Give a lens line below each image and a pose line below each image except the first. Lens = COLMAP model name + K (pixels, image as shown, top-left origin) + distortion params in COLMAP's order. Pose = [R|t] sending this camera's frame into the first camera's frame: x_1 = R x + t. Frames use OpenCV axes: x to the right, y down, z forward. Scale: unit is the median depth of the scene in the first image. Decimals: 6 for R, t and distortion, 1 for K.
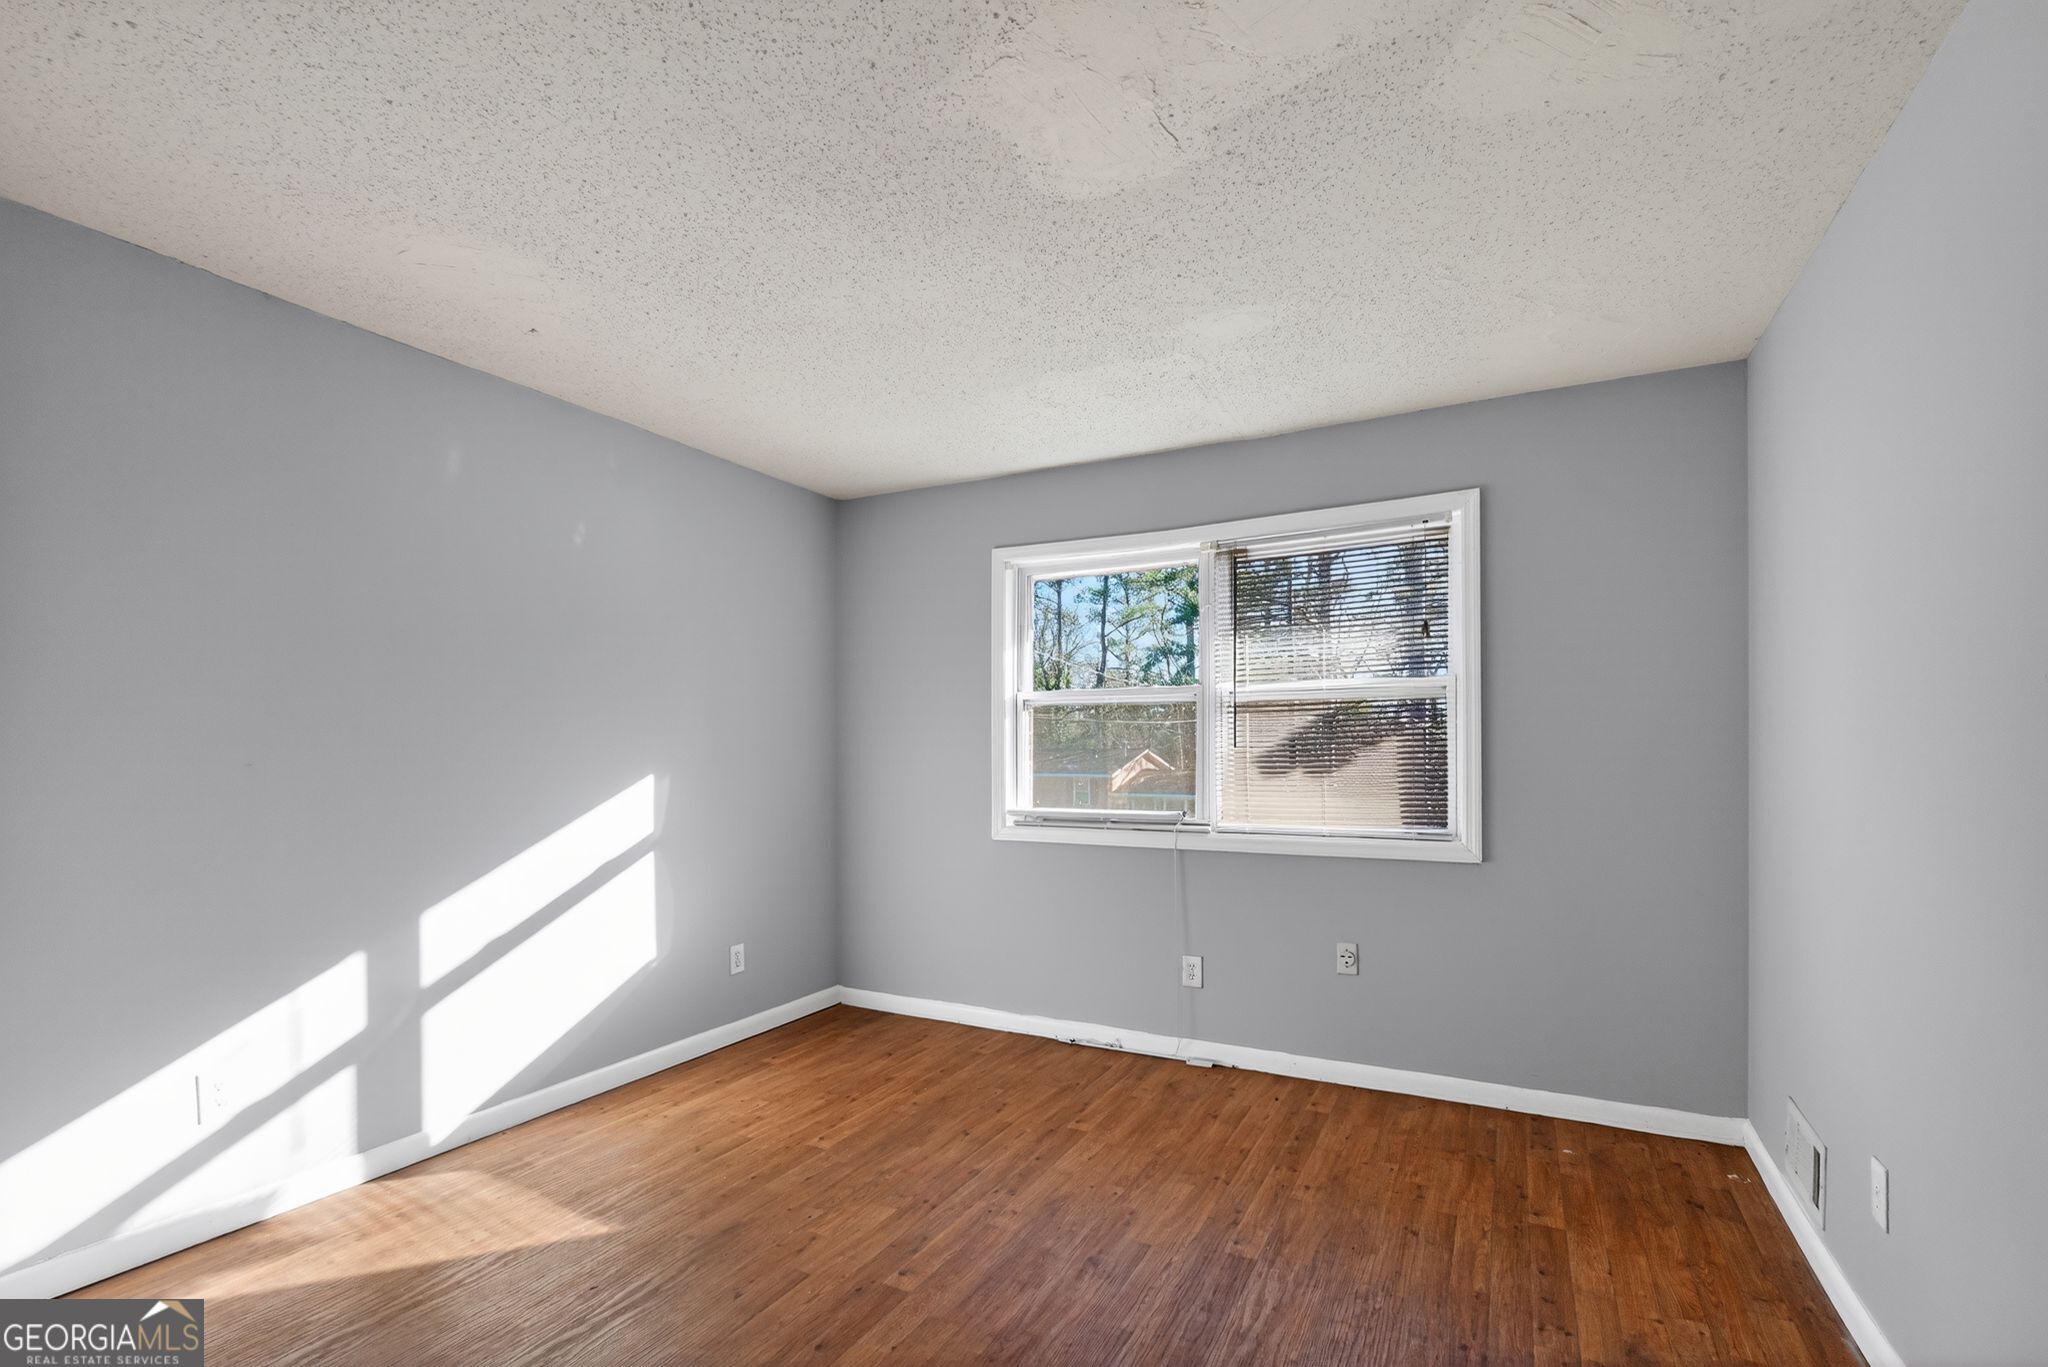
lens RADIAL K [[932.8, 0, 1042.6], [0, 932.8, 746.0], [0, 0, 1]] dist [-0.000030, 0.000768]
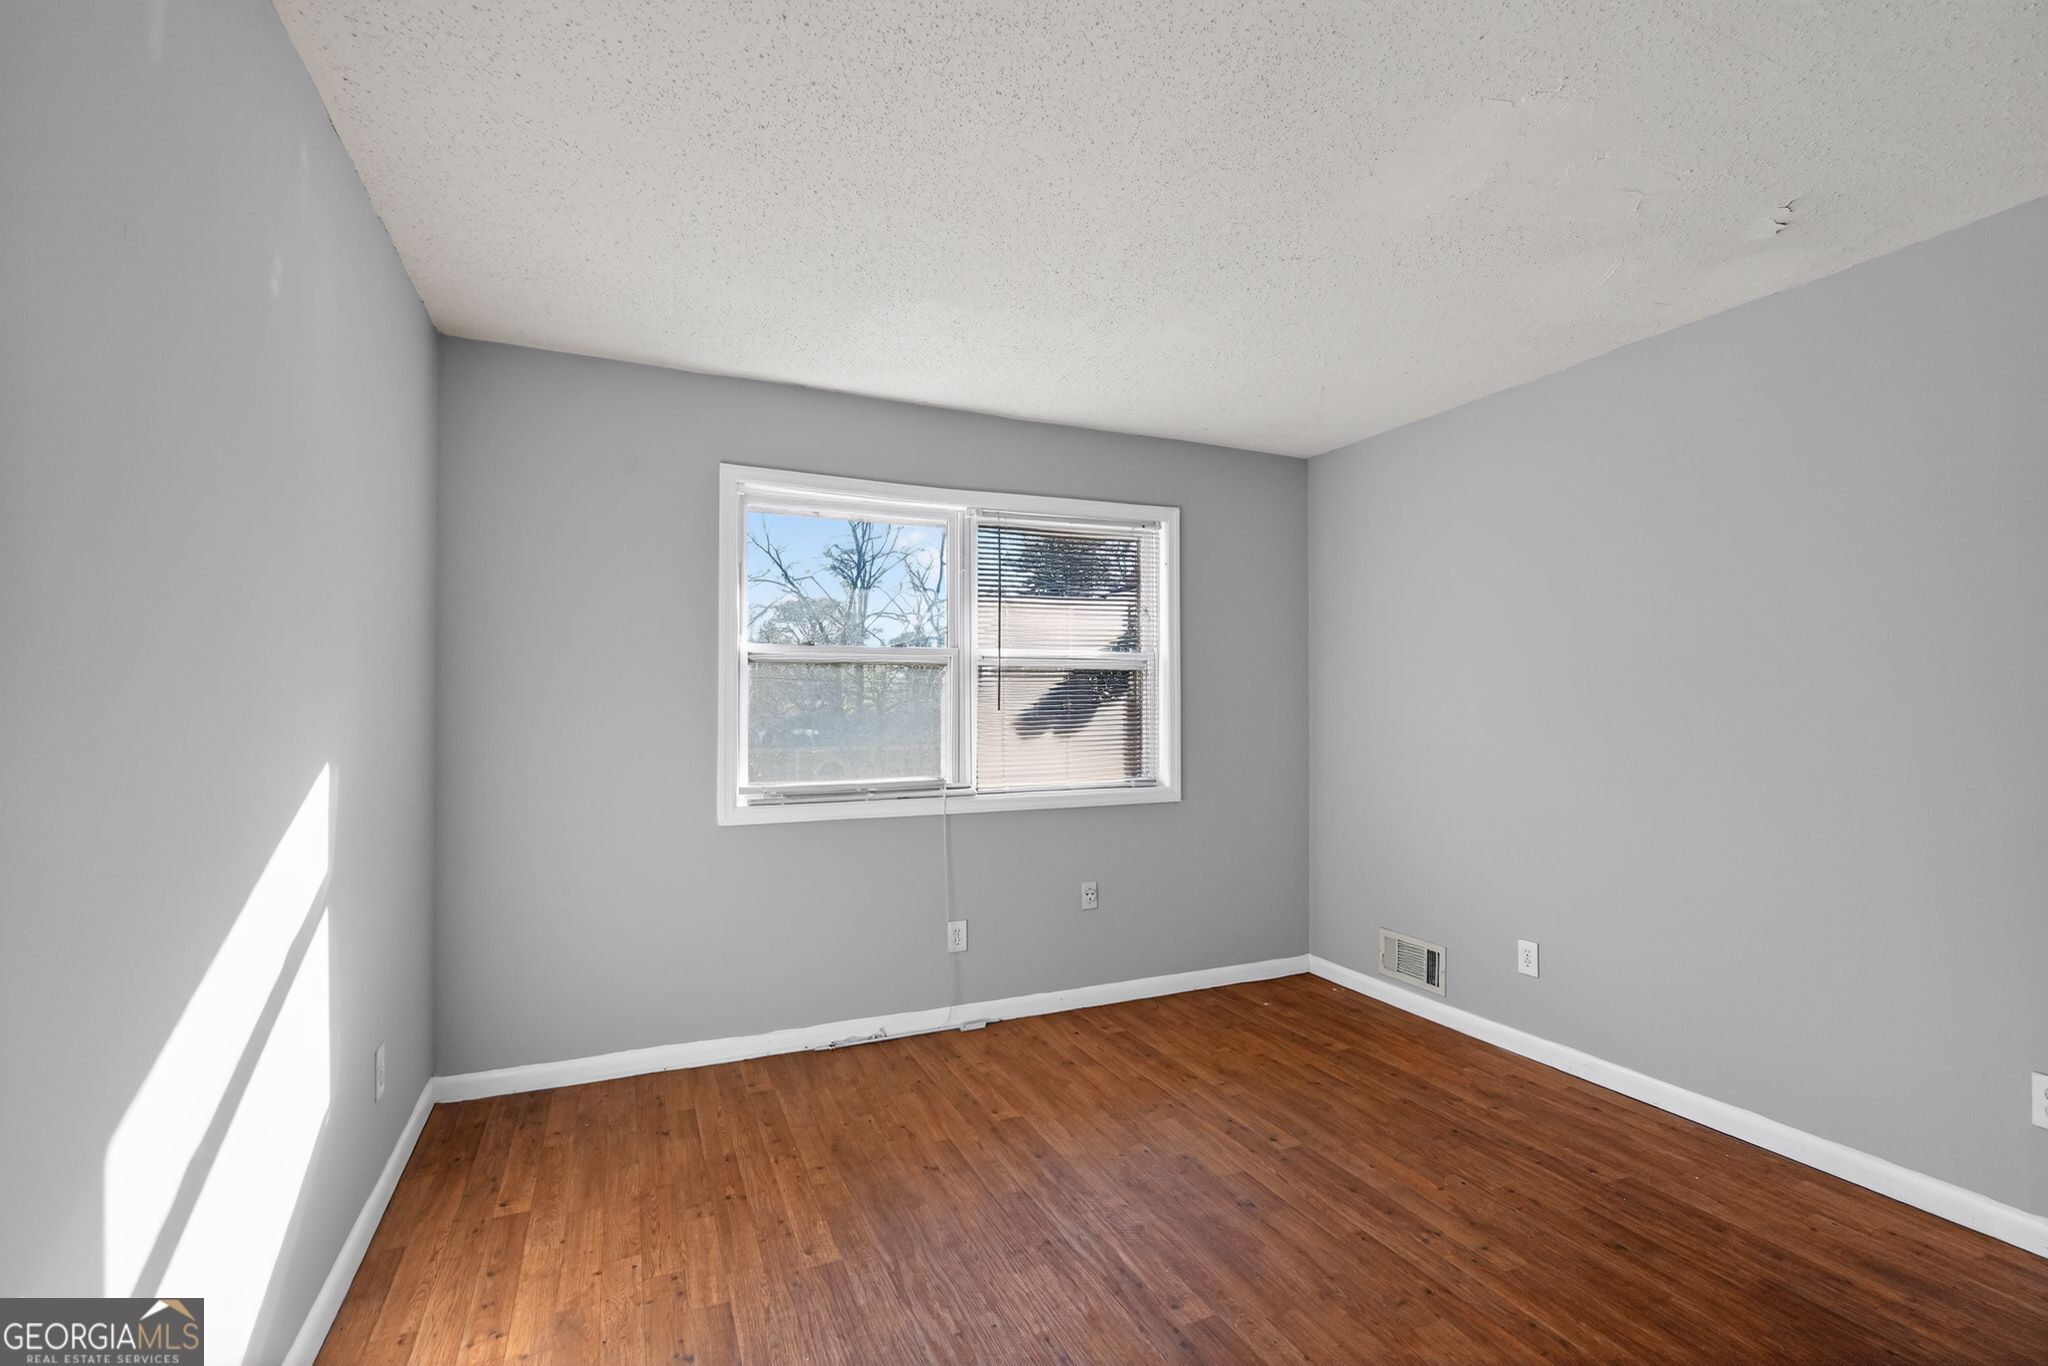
lens RADIAL K [[902.1, 0, 1034.7], [0, 902.1, 710.4], [0, 0, 1]] dist [-0.000671, 0.000151]
pose [[0.625153, -0.004381, 0.780490, -0.571766], [-0.002627, 0.999967, 0.007717, -0.006464], [-0.780498, -0.006875, 0.625121, 0.362341]]
